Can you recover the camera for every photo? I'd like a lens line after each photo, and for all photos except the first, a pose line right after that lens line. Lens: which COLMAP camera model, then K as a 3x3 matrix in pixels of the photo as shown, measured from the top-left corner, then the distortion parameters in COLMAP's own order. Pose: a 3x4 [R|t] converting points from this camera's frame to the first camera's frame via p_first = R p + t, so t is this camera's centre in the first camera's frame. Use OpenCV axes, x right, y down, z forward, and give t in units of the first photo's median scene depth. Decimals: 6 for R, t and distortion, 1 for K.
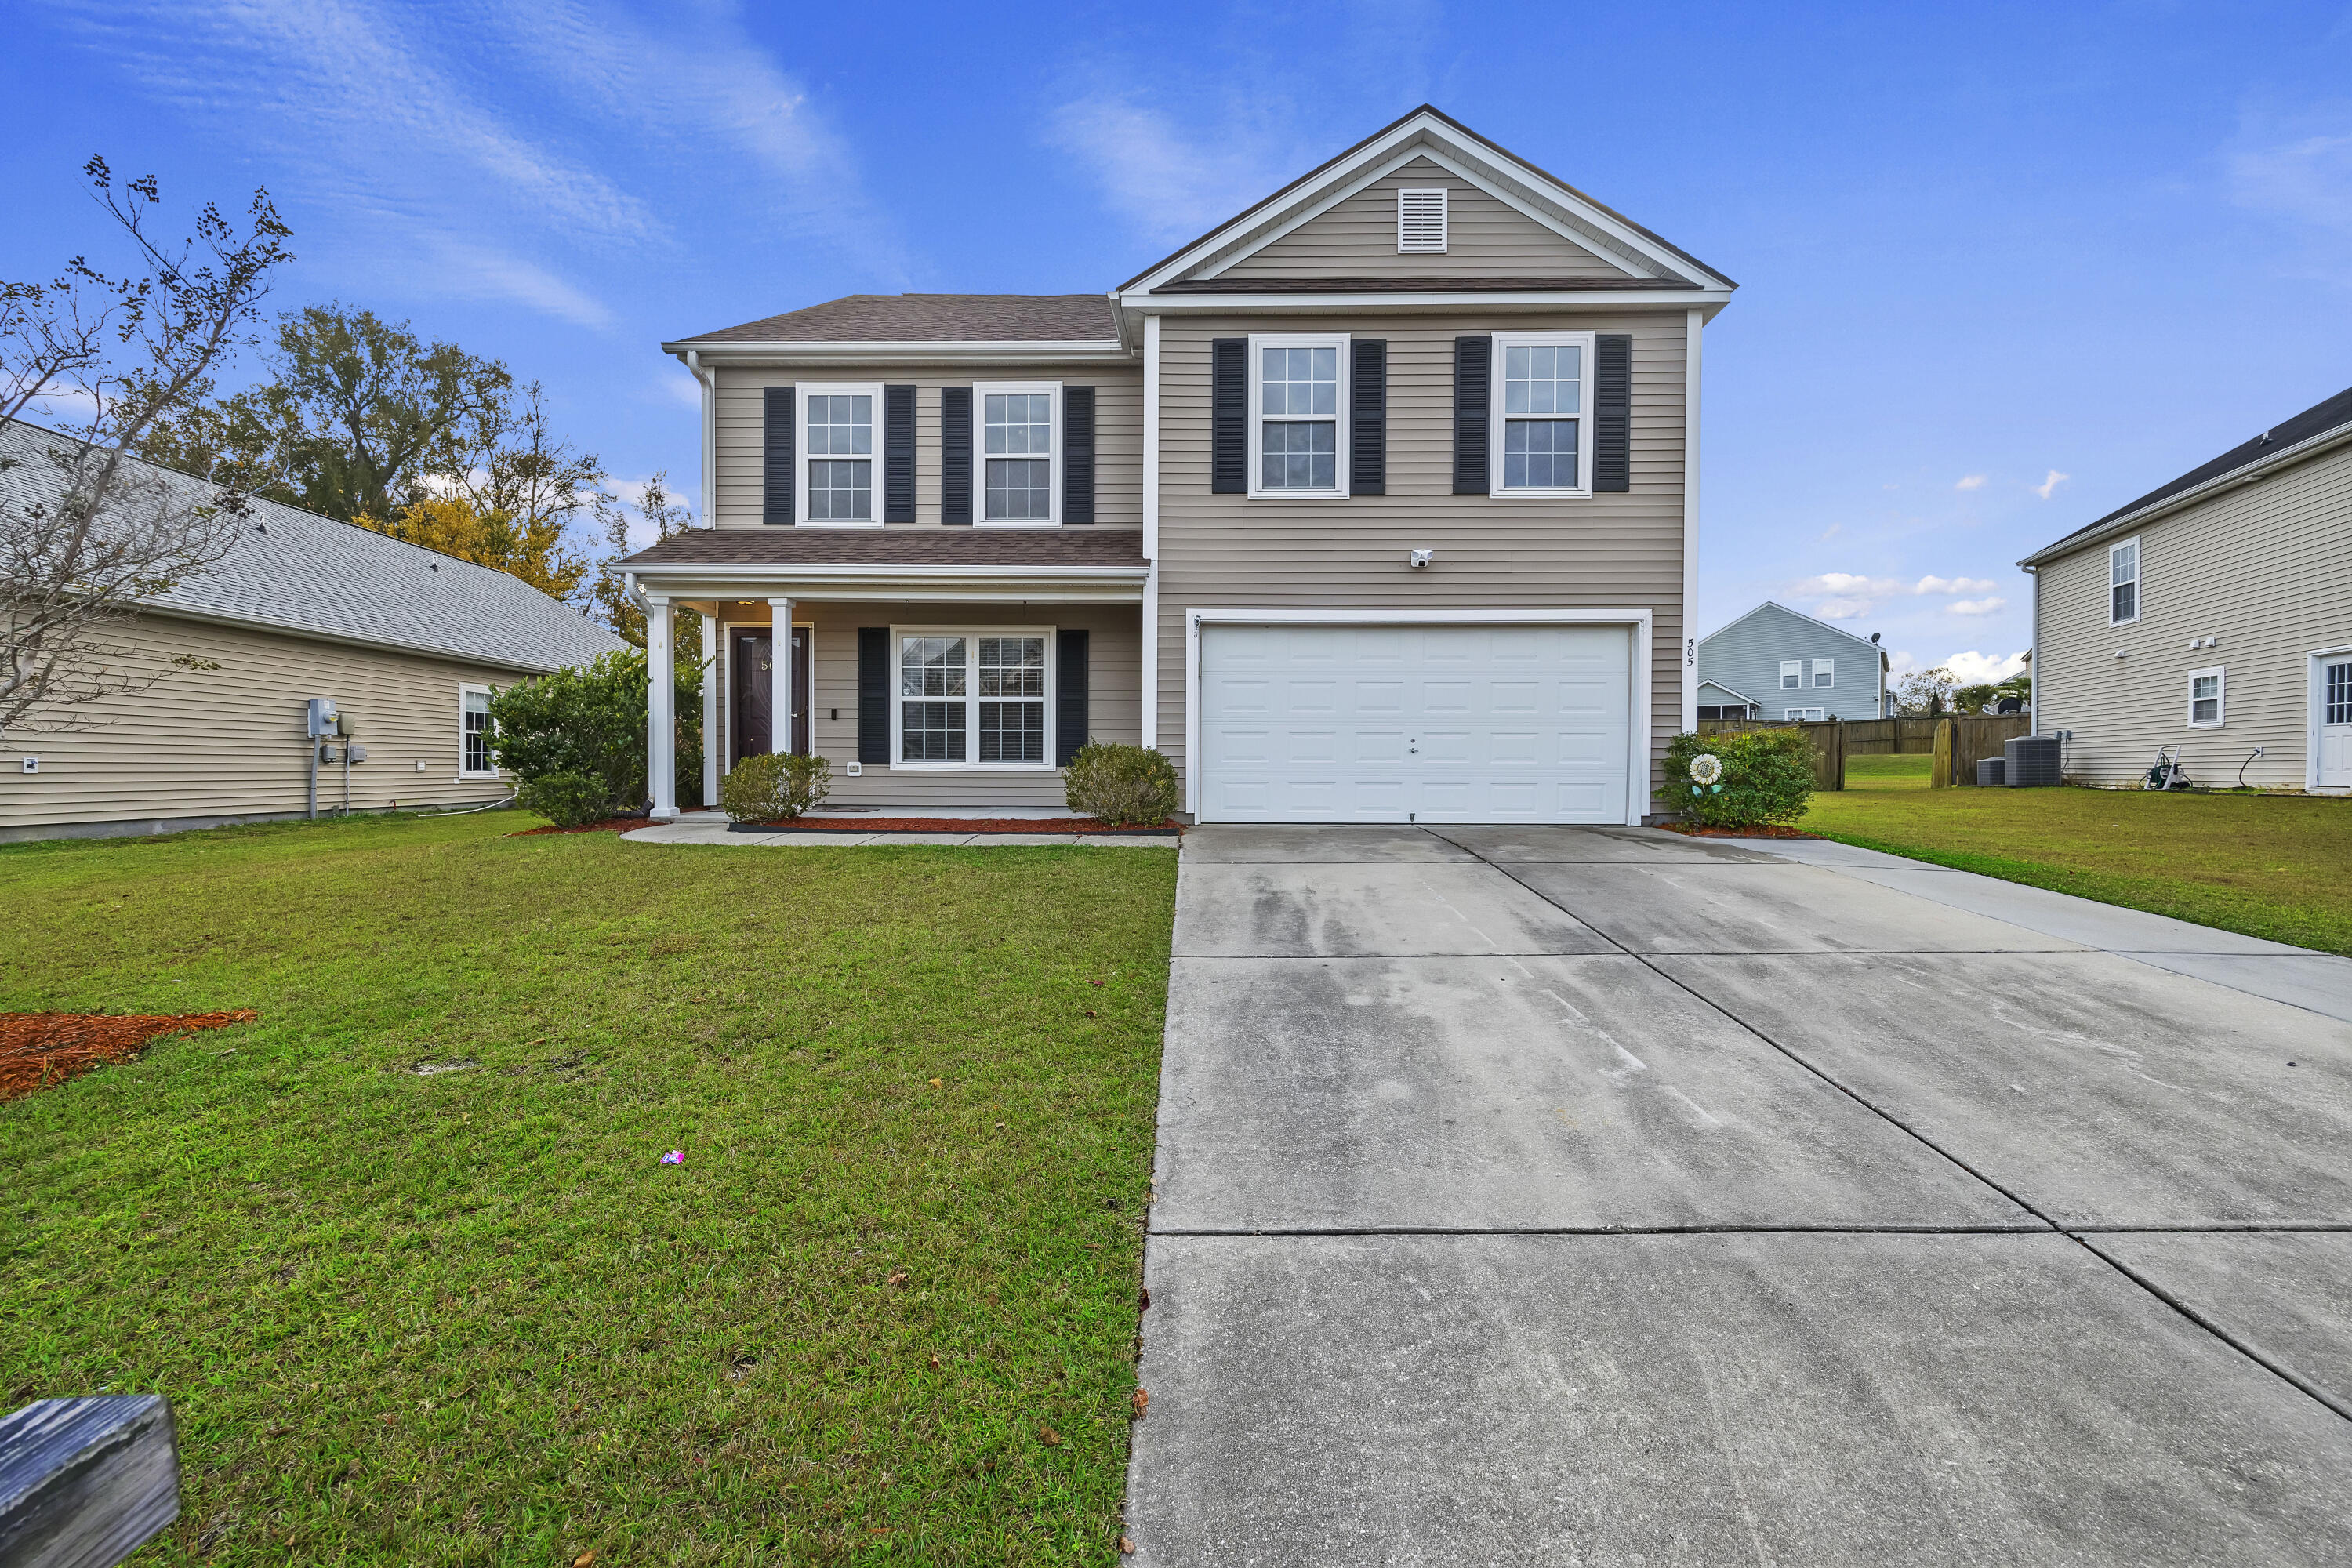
lens RADIAL K [[964.2, 0, 1190.7], [0, 964.2, 780.1], [0, 0, 1]] dist [0.000021, -0.000595]
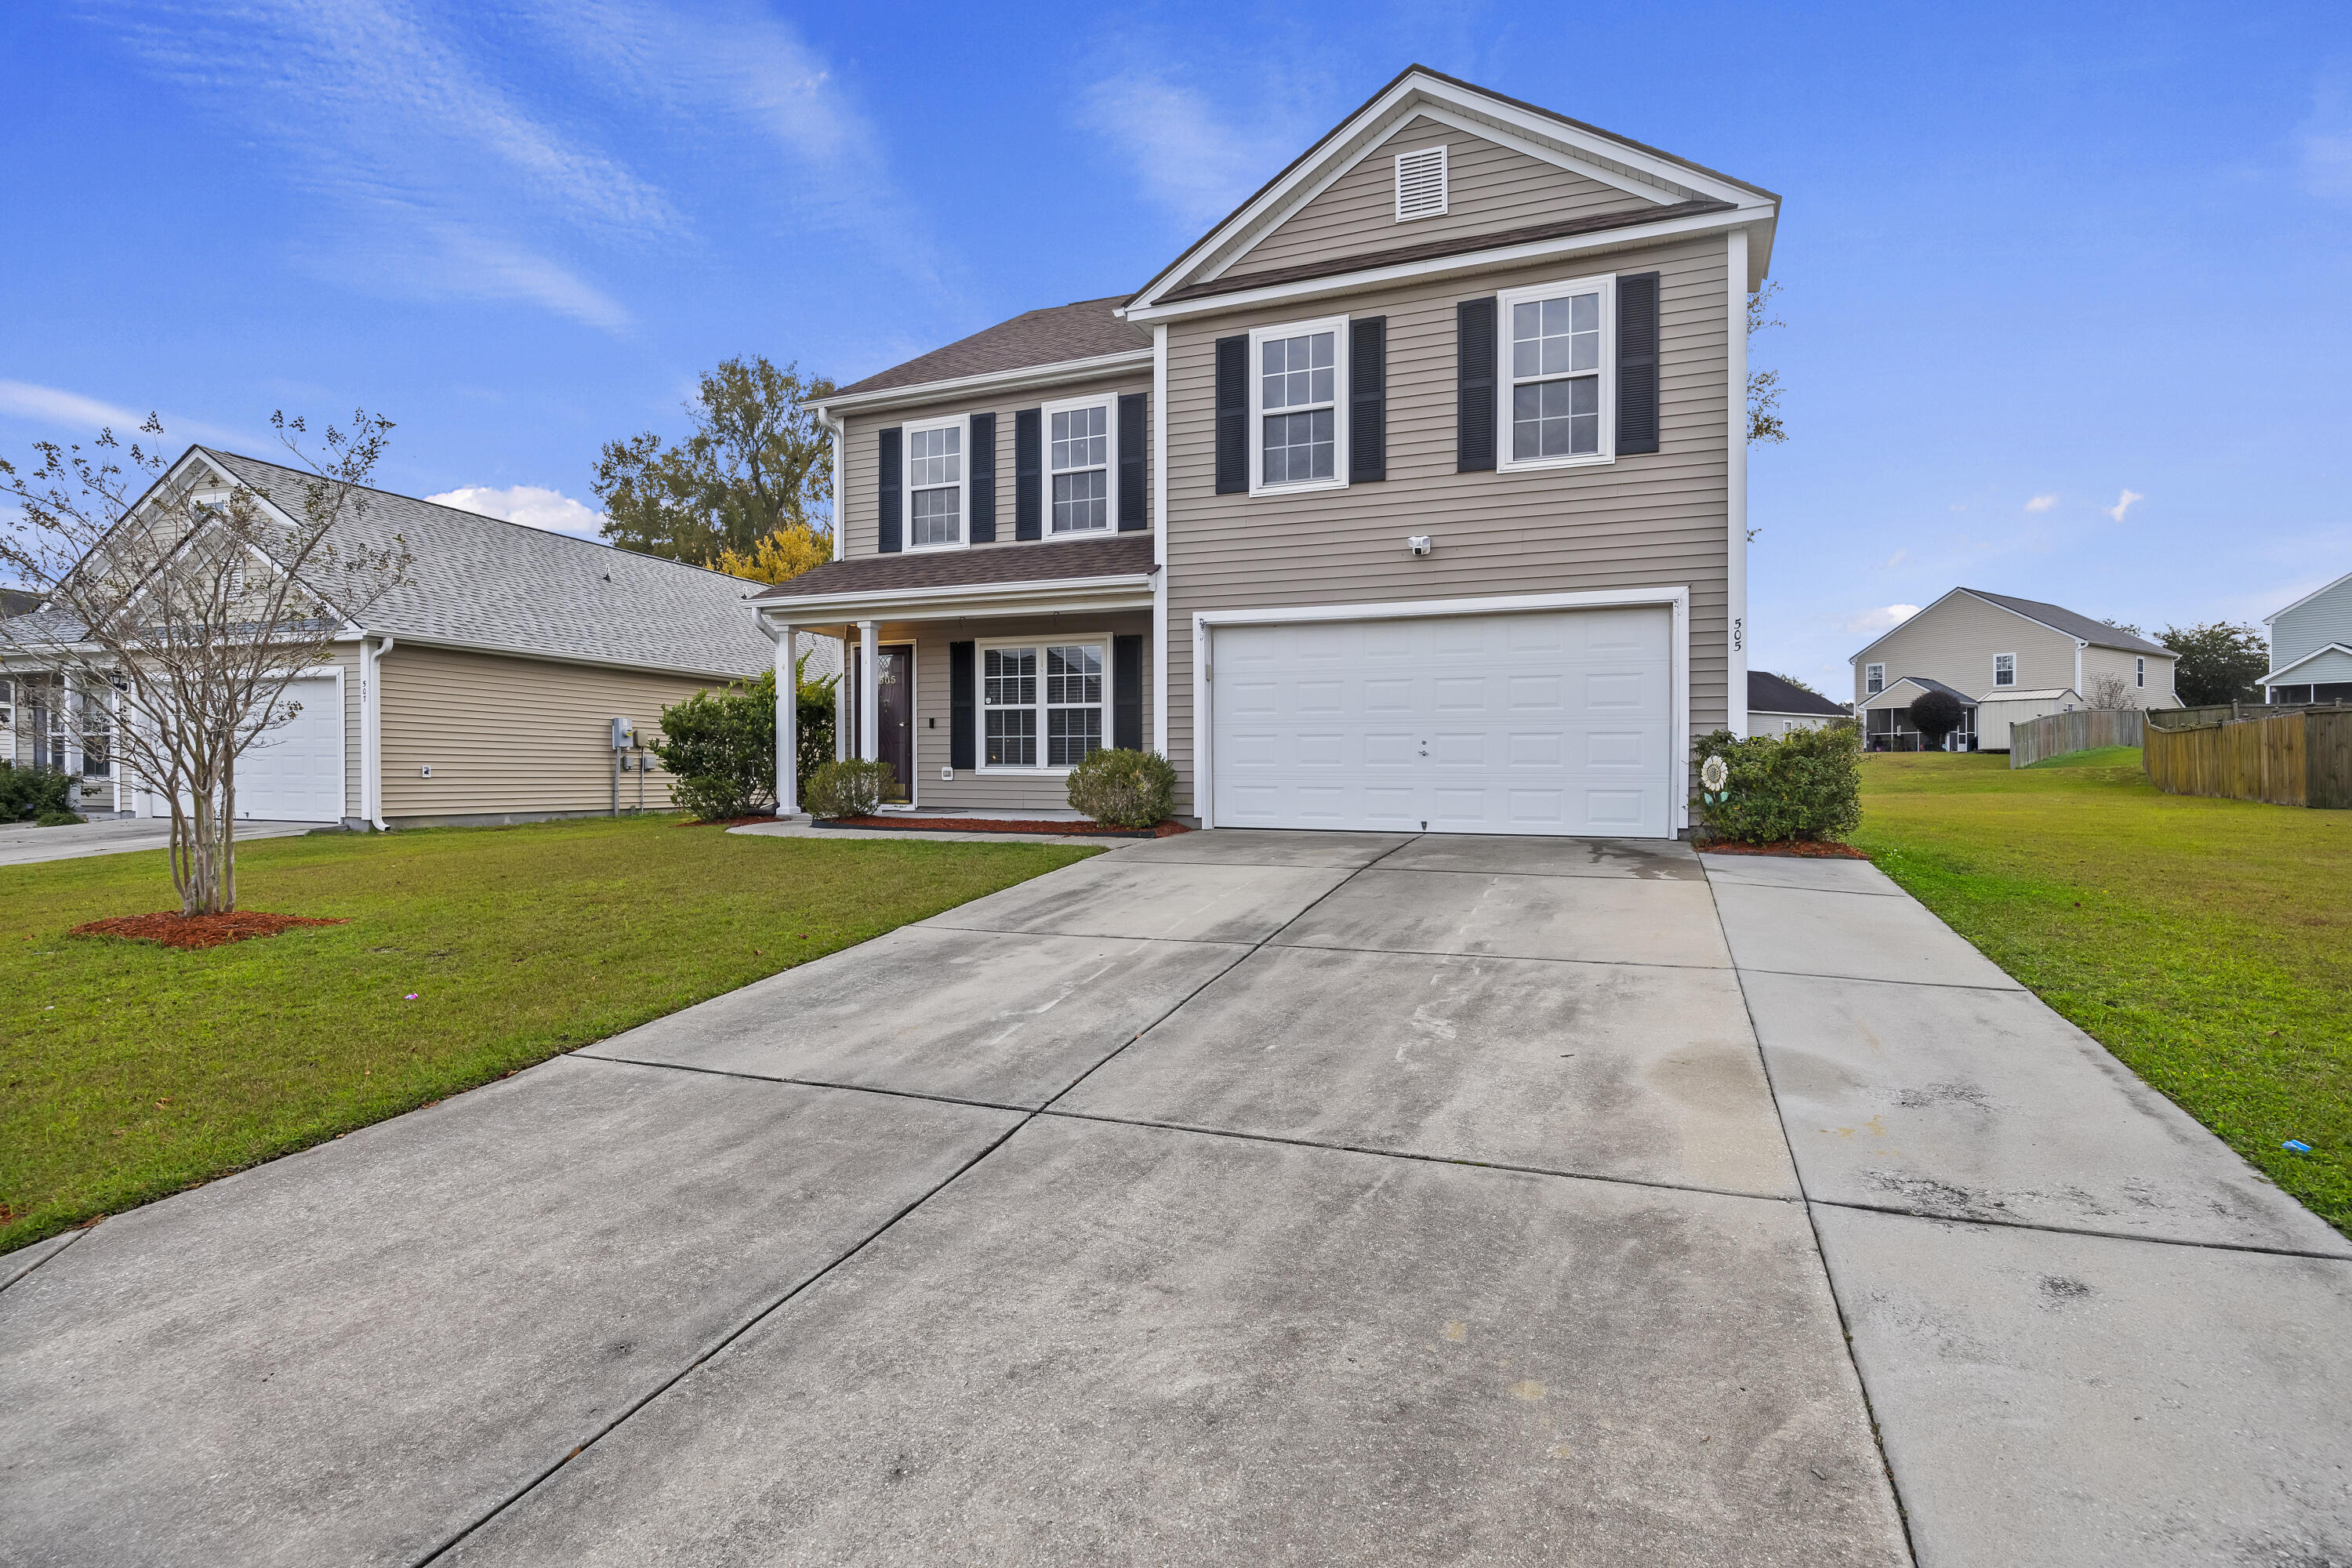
lens RADIAL K [[1134.4, 0, 1157.8], [0, 1134.4, 782.2], [0, 0, 1]] dist [-0.020542, 0.008182]
pose [[0.925132, 0.003599, -0.379628, 0.413154], [-0.007121, 0.999944, -0.007874, 0.007005], [0.379579, 0.009988, 0.925106, -0.094680]]
